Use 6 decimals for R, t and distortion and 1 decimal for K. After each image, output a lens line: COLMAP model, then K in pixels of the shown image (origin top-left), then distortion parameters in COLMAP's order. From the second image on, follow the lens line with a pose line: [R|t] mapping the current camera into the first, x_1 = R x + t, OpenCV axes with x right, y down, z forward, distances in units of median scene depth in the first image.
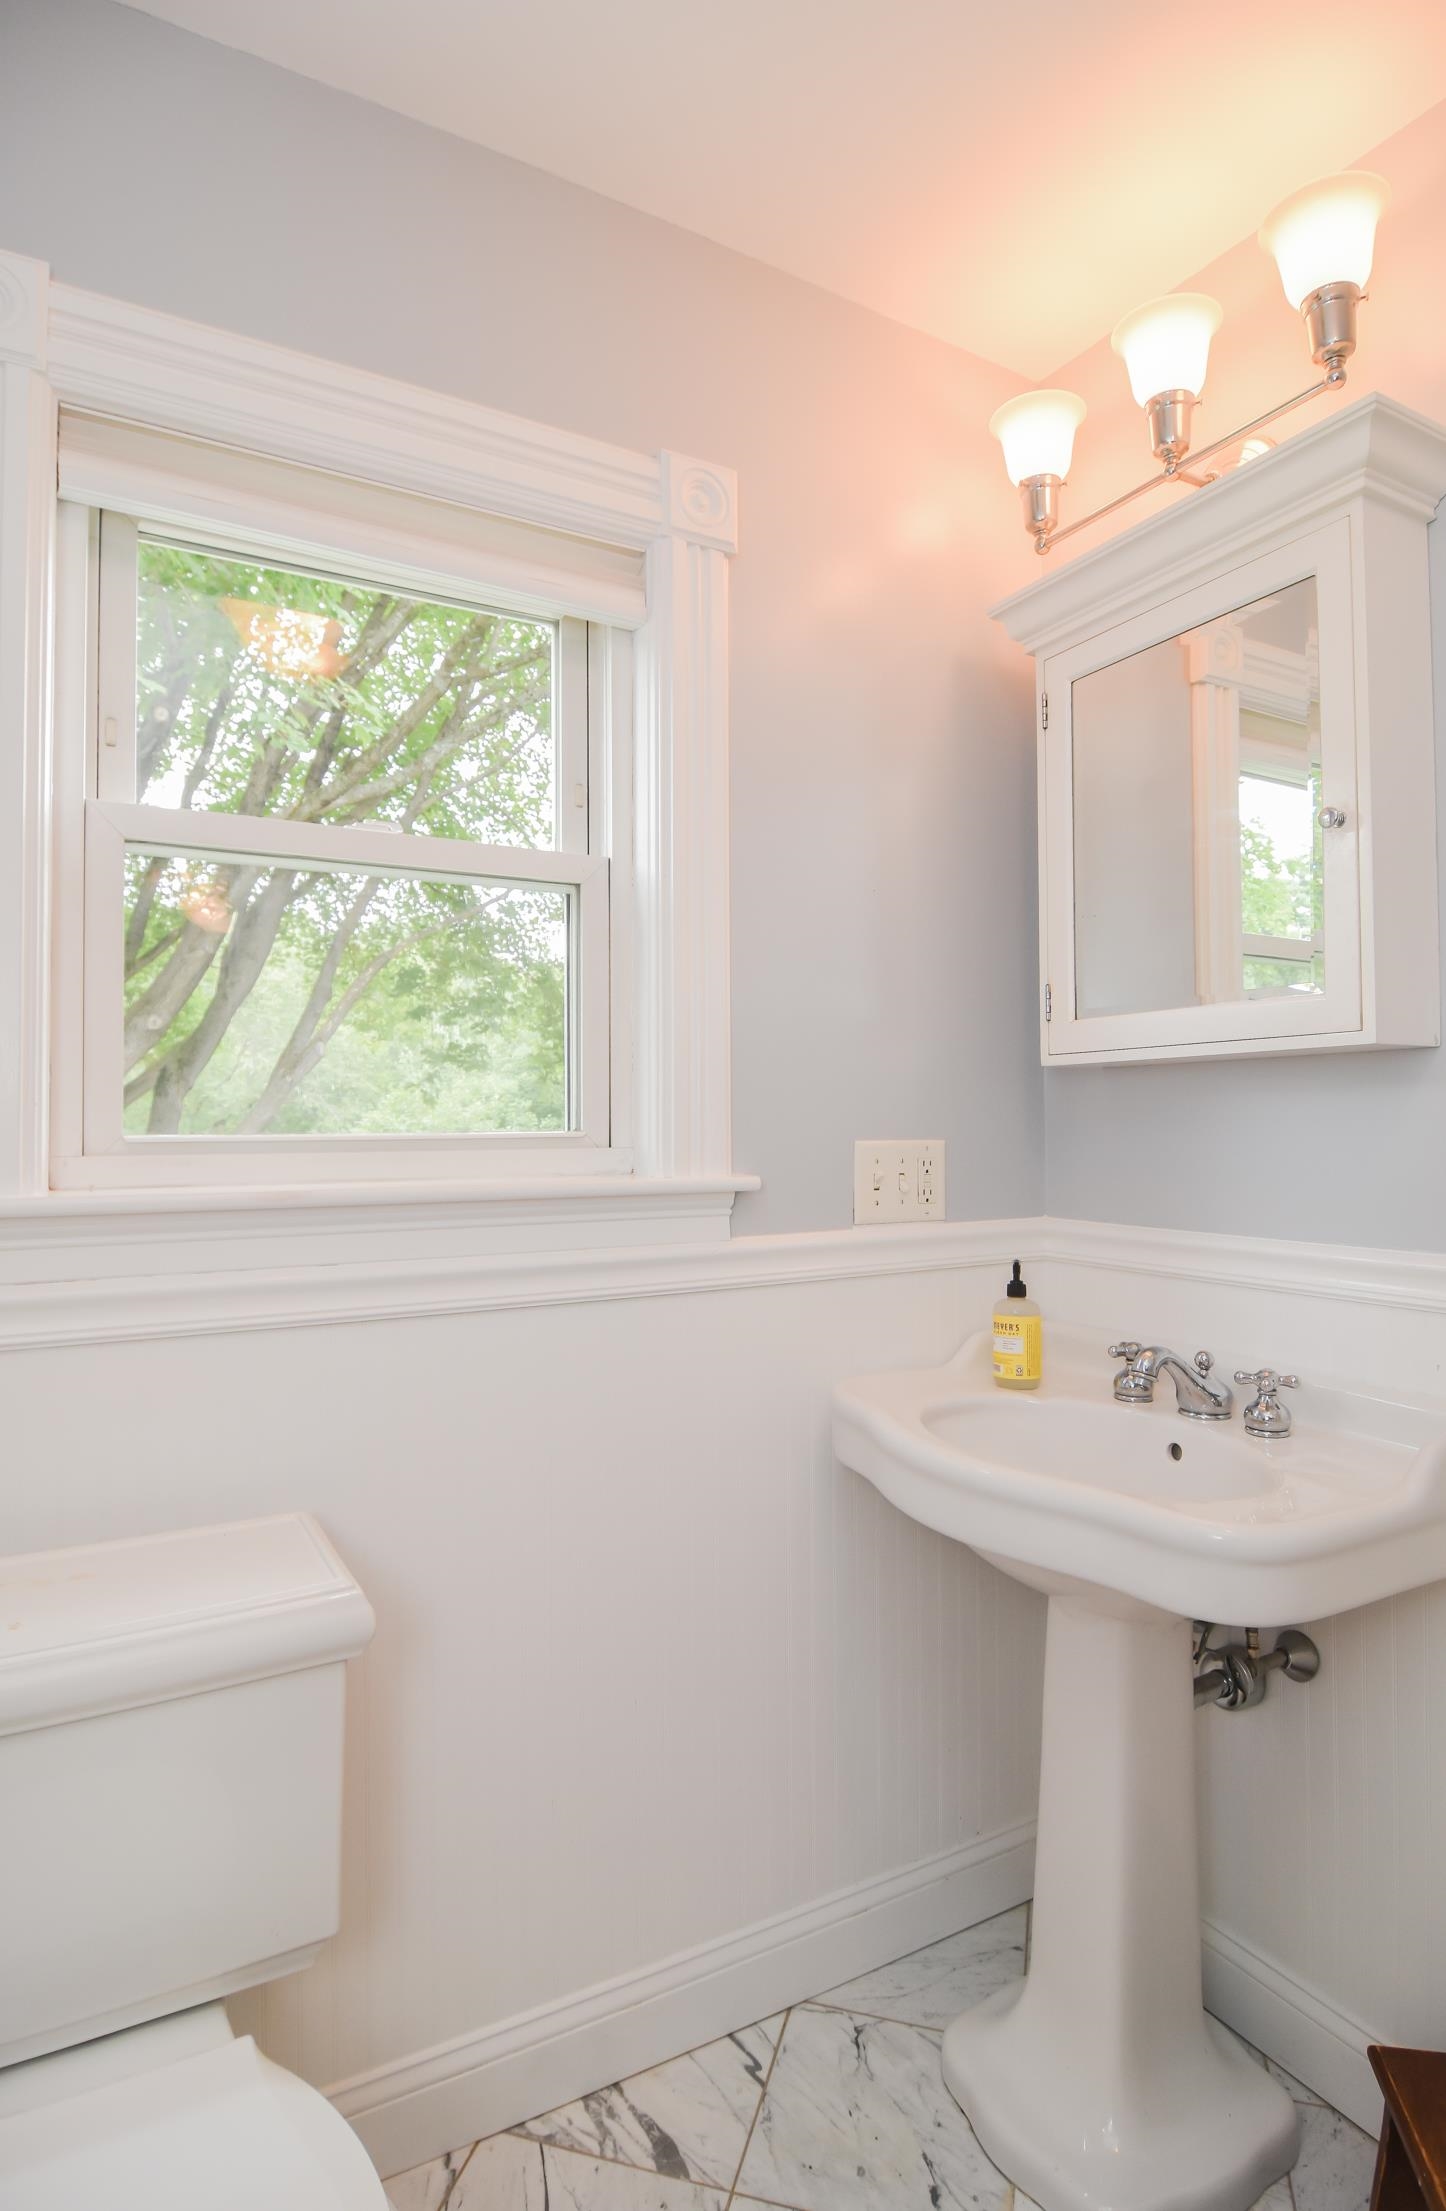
lens RADIAL K [[1176.9, 0, 724.5], [0, 1176.9, 1108.9], [0, 0, 1]] dist [-0.016596, -0.001018]
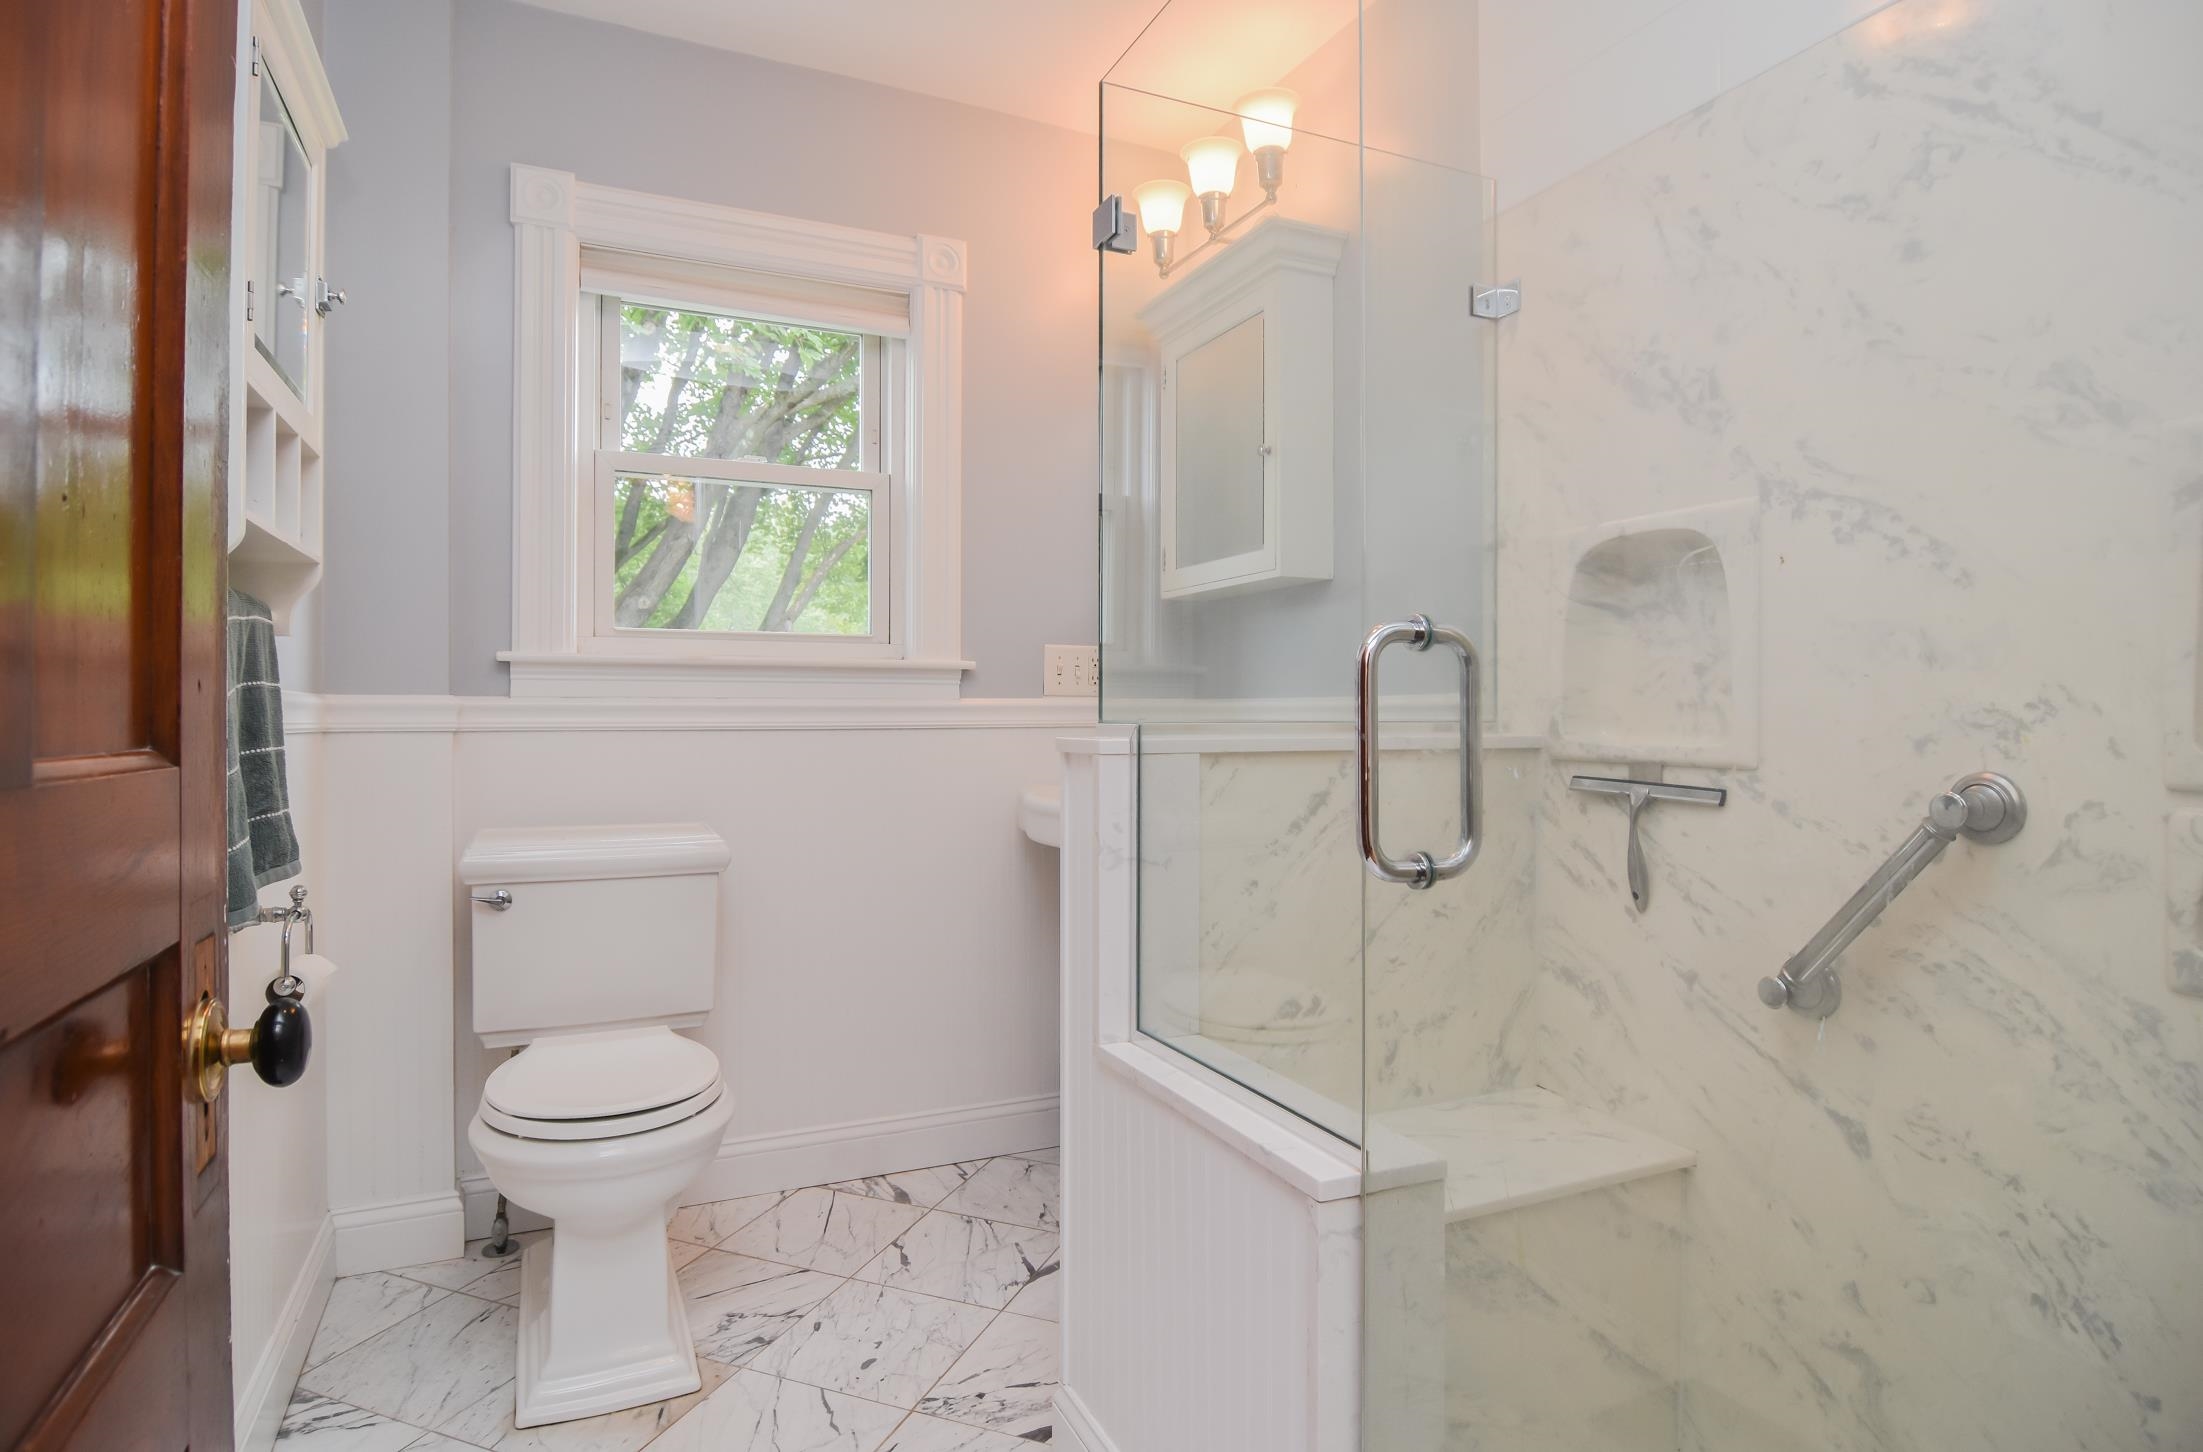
lens RADIAL K [[1192.9, 0, 1099.0], [0, 1192.9, 712.6], [0, 0, 1]] dist [-0.000883, -0.006033]
pose [[0.995877, 0.006070, -0.090506, 0.343185], [-0.005025, 0.999918, 0.011773, 0.104884], [0.090570, -0.011270, 0.995826, -0.661636]]
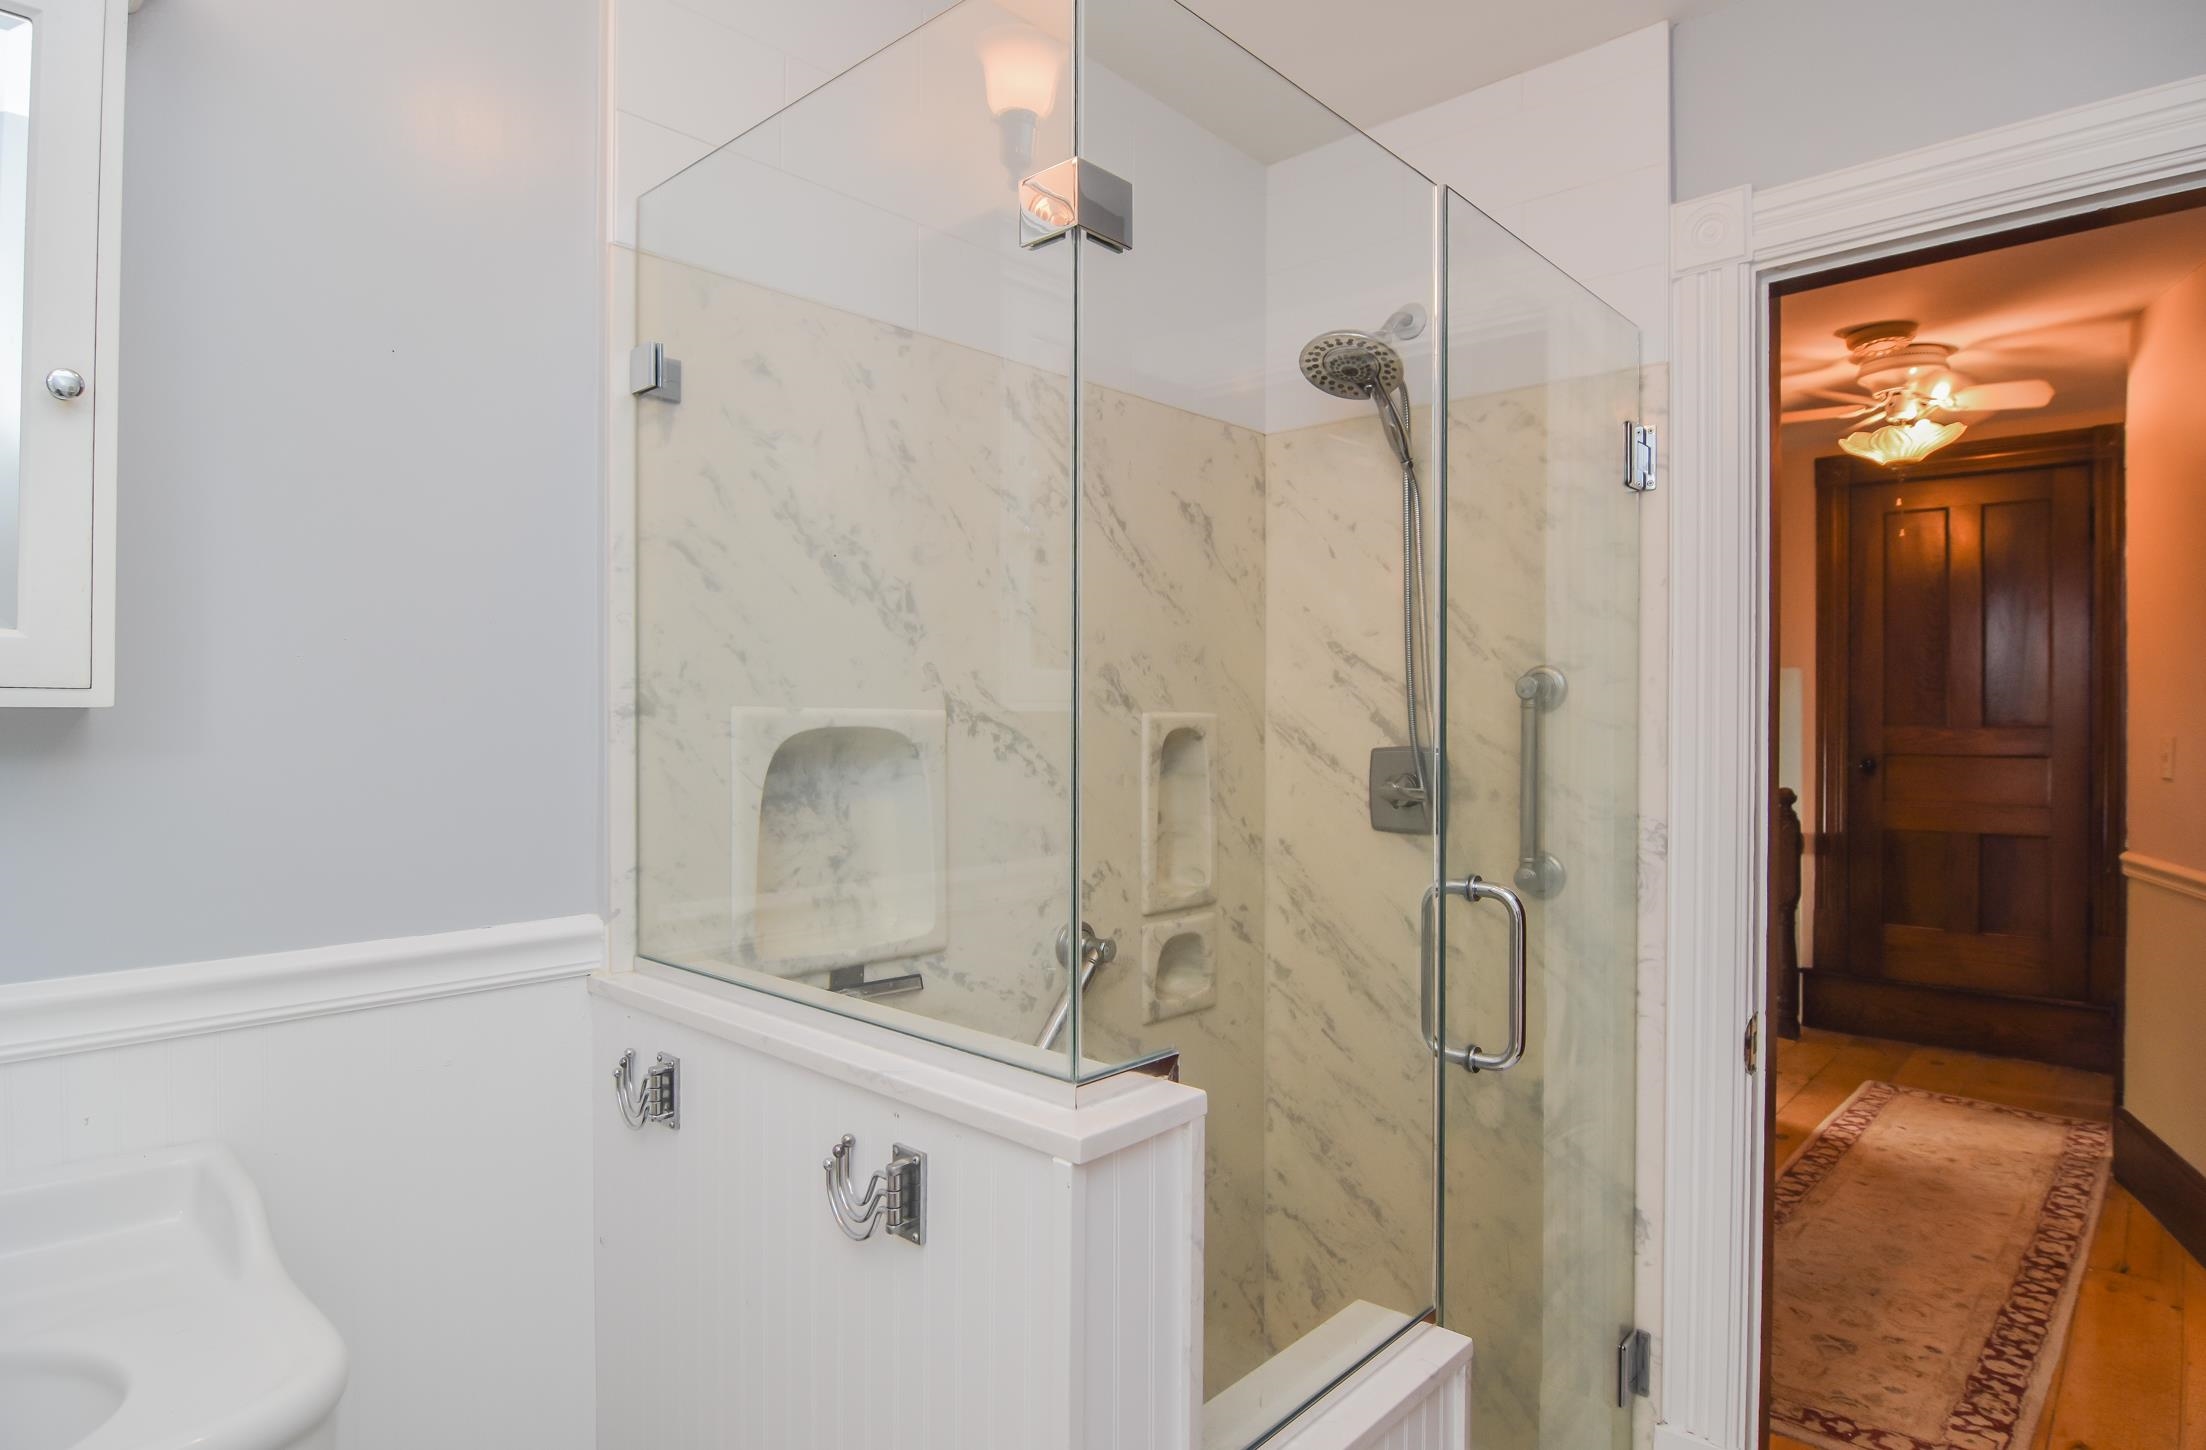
lens RADIAL K [[1194.5, 0, 1104.3], [0, 1194.5, 724.3], [0, 0, 1]] dist [-0.000883, -0.006033]
pose [[-0.298419, -0.004896, 0.954422, -0.293007], [-0.017094, 0.999854, -0.000215, -0.047147], [-0.954282, -0.016379, -0.298459, 0.504907]]
